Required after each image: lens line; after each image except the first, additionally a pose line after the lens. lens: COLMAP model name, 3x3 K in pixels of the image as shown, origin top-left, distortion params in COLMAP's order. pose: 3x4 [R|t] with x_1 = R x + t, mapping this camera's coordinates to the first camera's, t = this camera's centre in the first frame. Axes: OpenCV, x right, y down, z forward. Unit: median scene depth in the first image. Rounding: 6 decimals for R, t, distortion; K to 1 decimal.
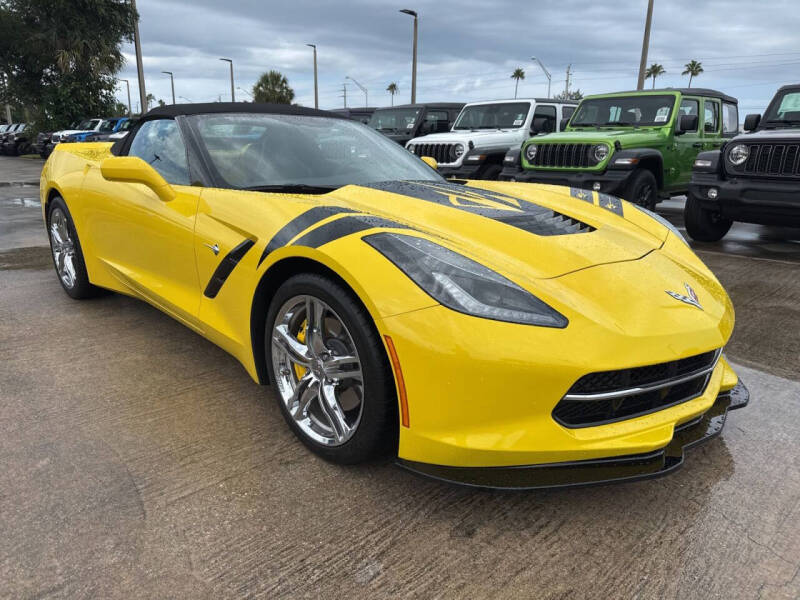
lens RADIAL K [[570.3, 0, 396.1], [0, 570.3, 300.3], [0, 0, 1]] dist [-0.003098, -0.006597]
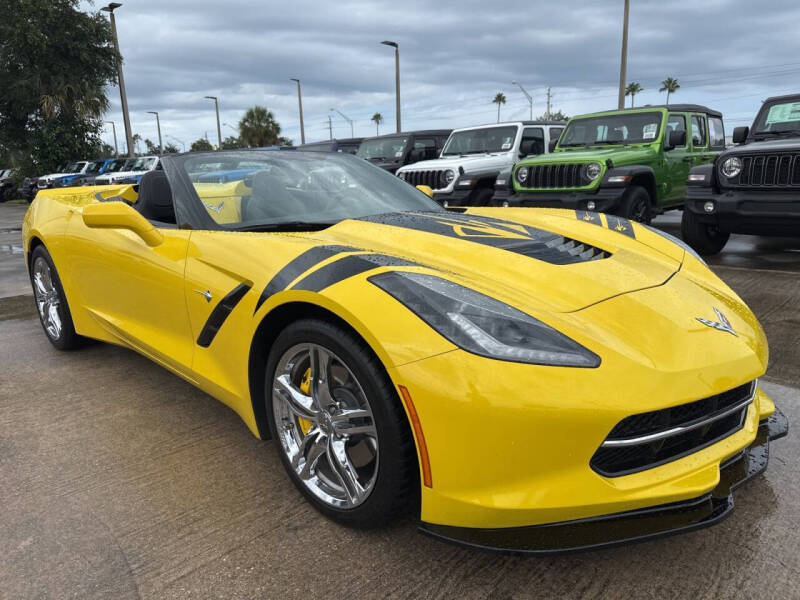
lens RADIAL K [[574.3, 0, 400.0], [0, 574.3, 300.0], [0, 0, 1]] dist [-0.004135, -0.010678]
pose [[0.998561, -0.050900, 0.016865, -0.017107], [0.051648, 0.997543, -0.047343, -0.019231], [-0.014414, 0.048146, 0.998736, 0.051817]]
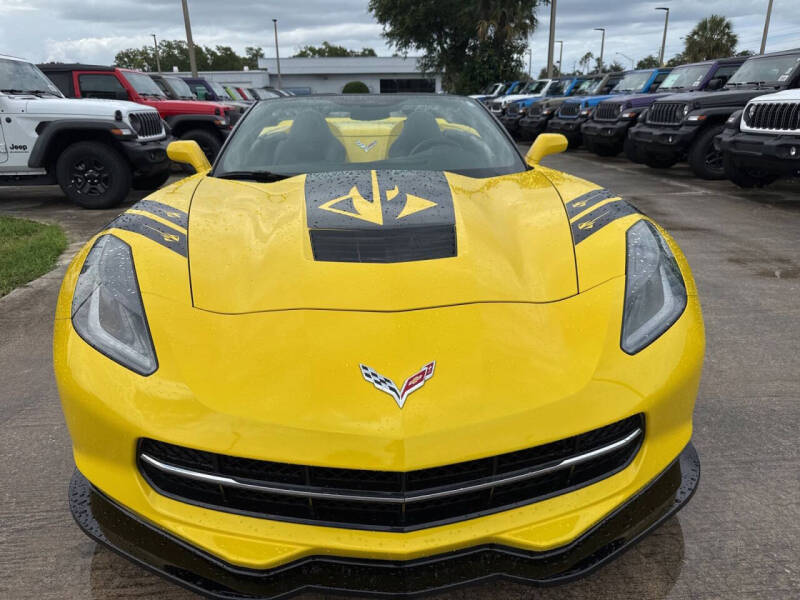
lens RADIAL K [[571.7, 0, 396.8], [0, 571.7, 308.9], [0, 0, 1]] dist [-0.006983, -0.004083]
pose [[0.766584, 0.188880, -0.613738, 0.862462], [-0.139991, 0.981931, 0.127337, -0.154413], [0.626699, -0.011697, 0.779173, 0.461510]]
